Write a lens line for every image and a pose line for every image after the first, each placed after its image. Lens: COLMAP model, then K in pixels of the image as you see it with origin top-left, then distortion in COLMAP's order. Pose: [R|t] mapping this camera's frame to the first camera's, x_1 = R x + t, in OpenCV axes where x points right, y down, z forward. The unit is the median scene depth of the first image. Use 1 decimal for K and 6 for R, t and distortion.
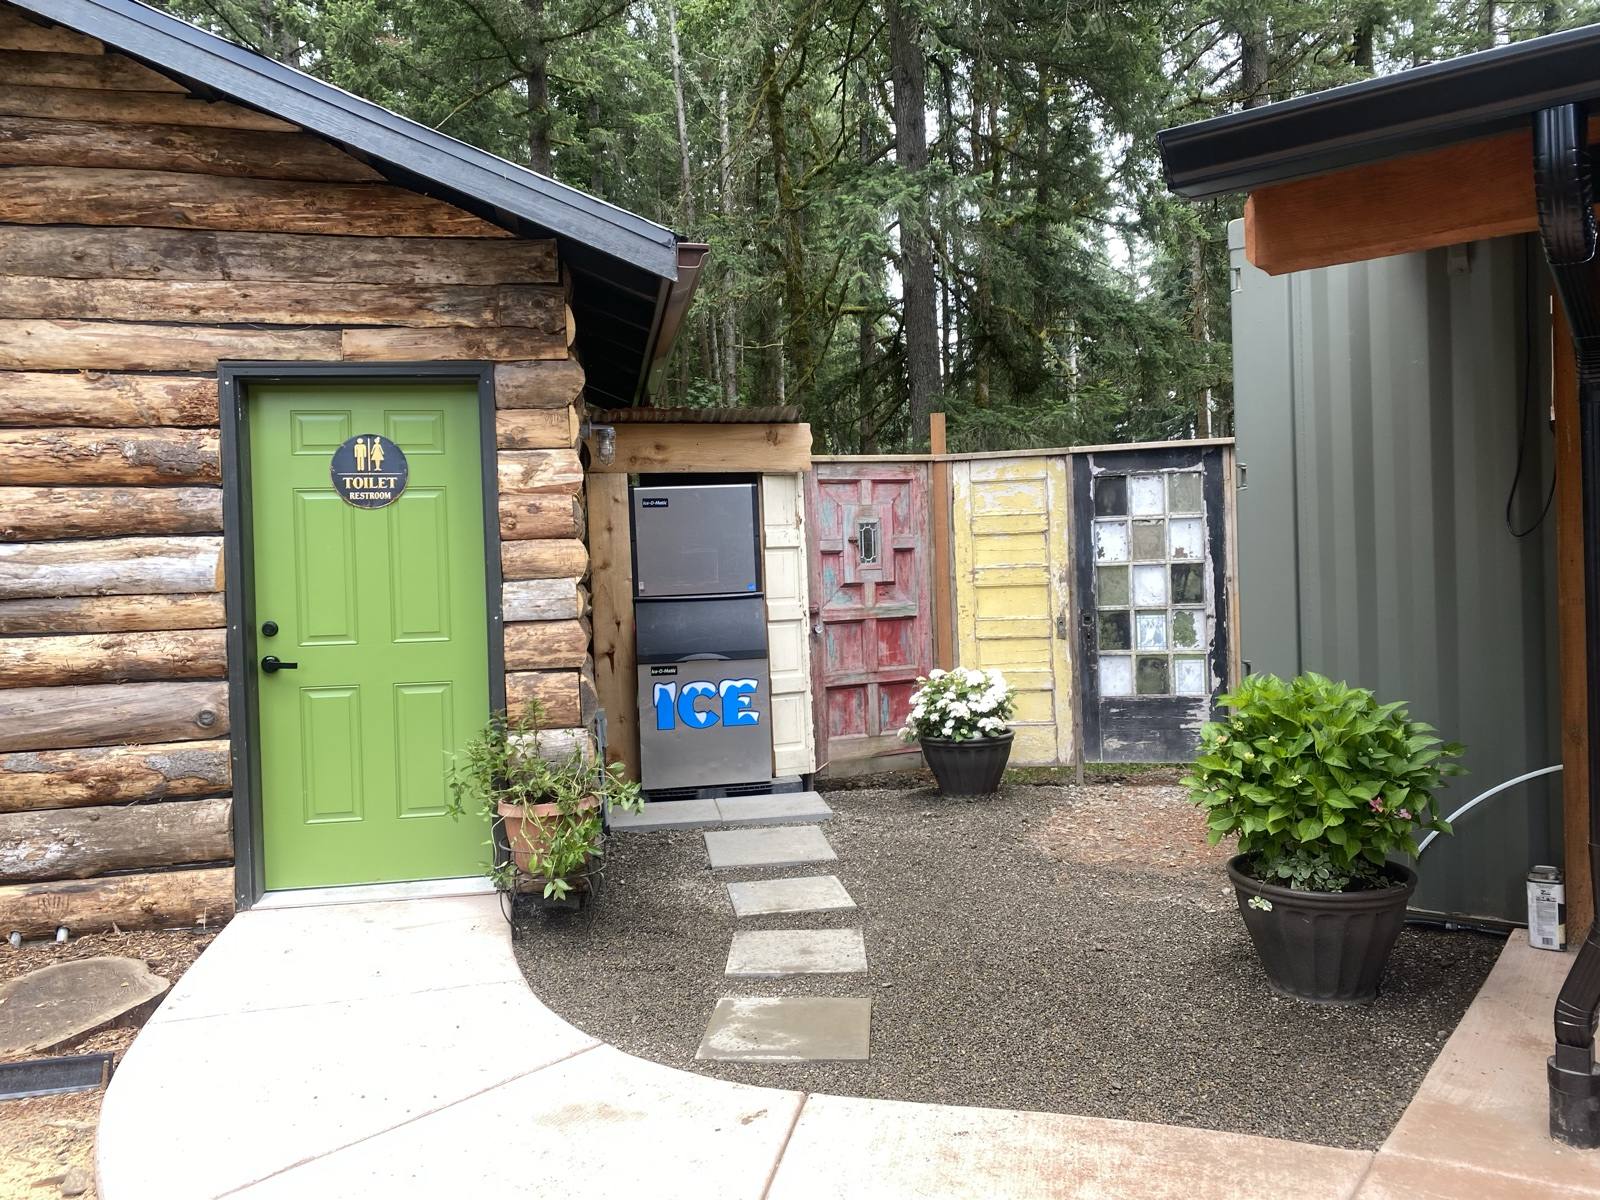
lens RADIAL K [[1199.8, 0, 802.0], [0, 1199.8, 599.6], [0, 0, 1]] dist [0.070801, -0.017723]
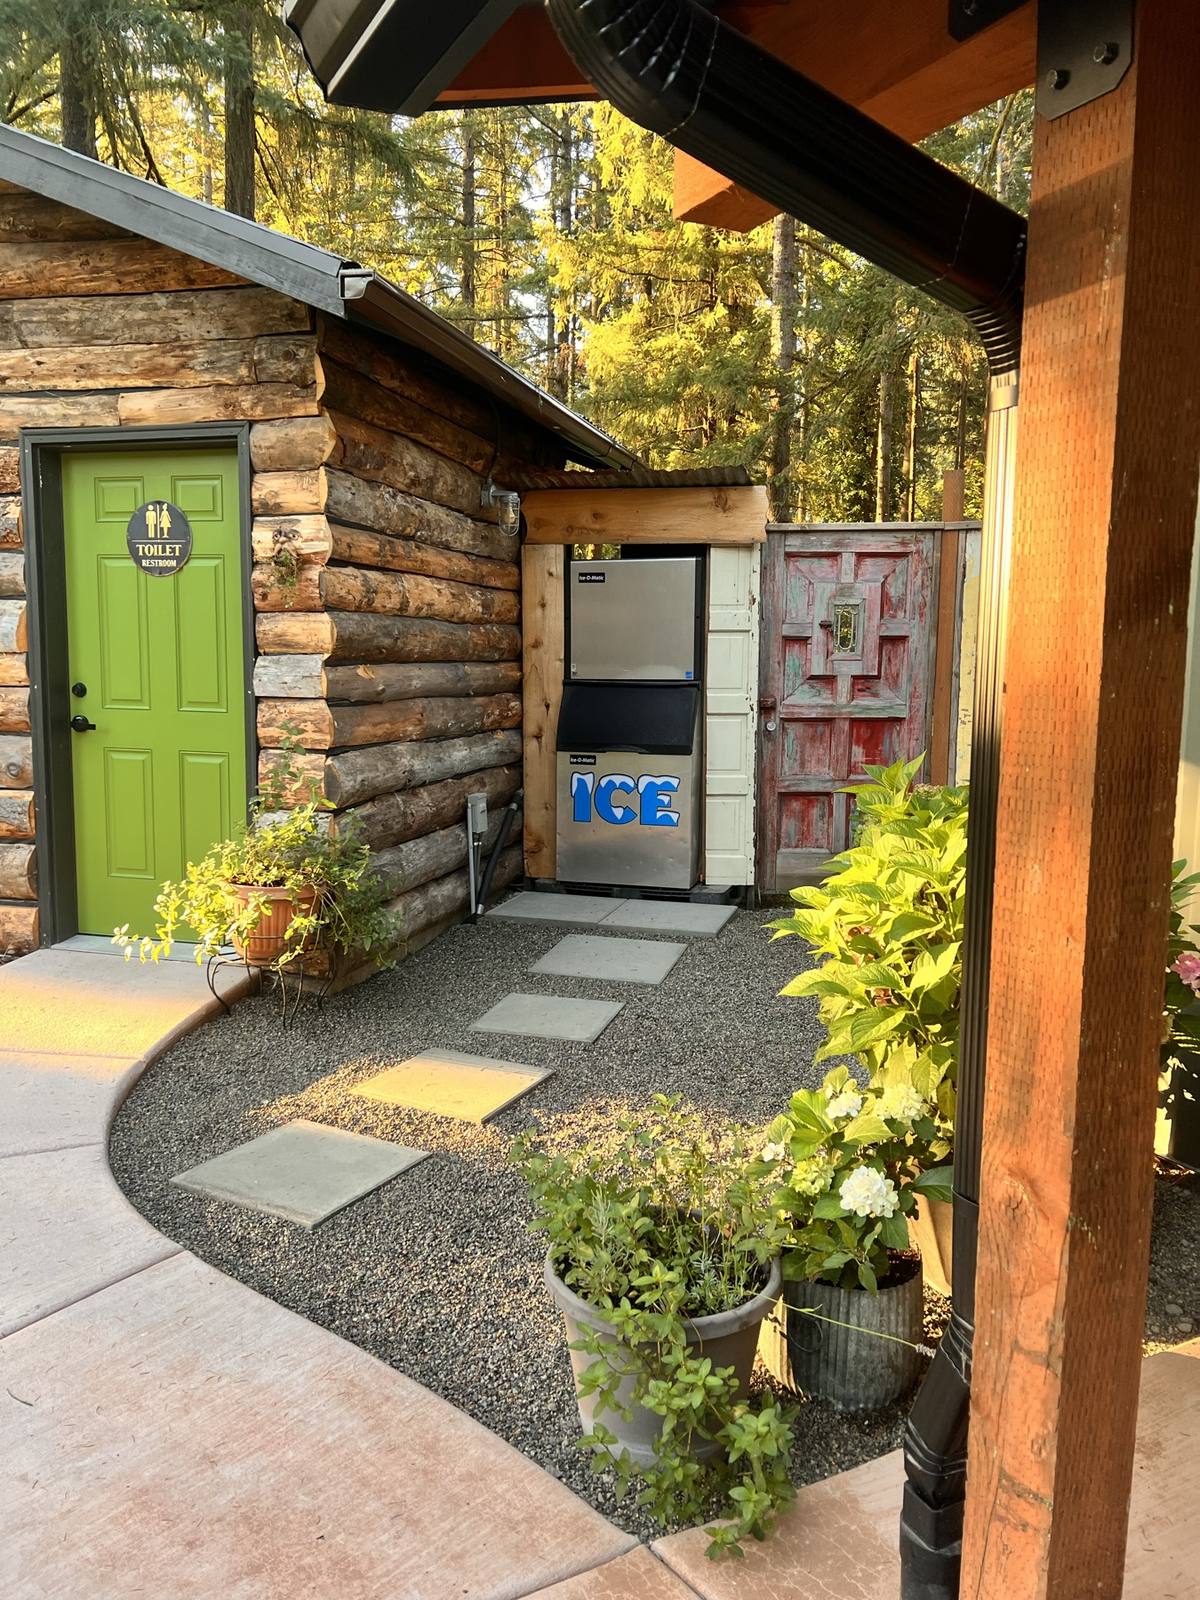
lens RADIAL K [[1199.8, 0, 599.1], [0, 1199.8, 794.6], [0, 0, 1]] dist [0.070801, -0.017723]
pose [[0.905246, 0.089231, -0.415413, 0.413102], [-0.048534, 0.993016, 0.107539, -0.021331], [0.422107, -0.077187, 0.903254, 0.229421]]
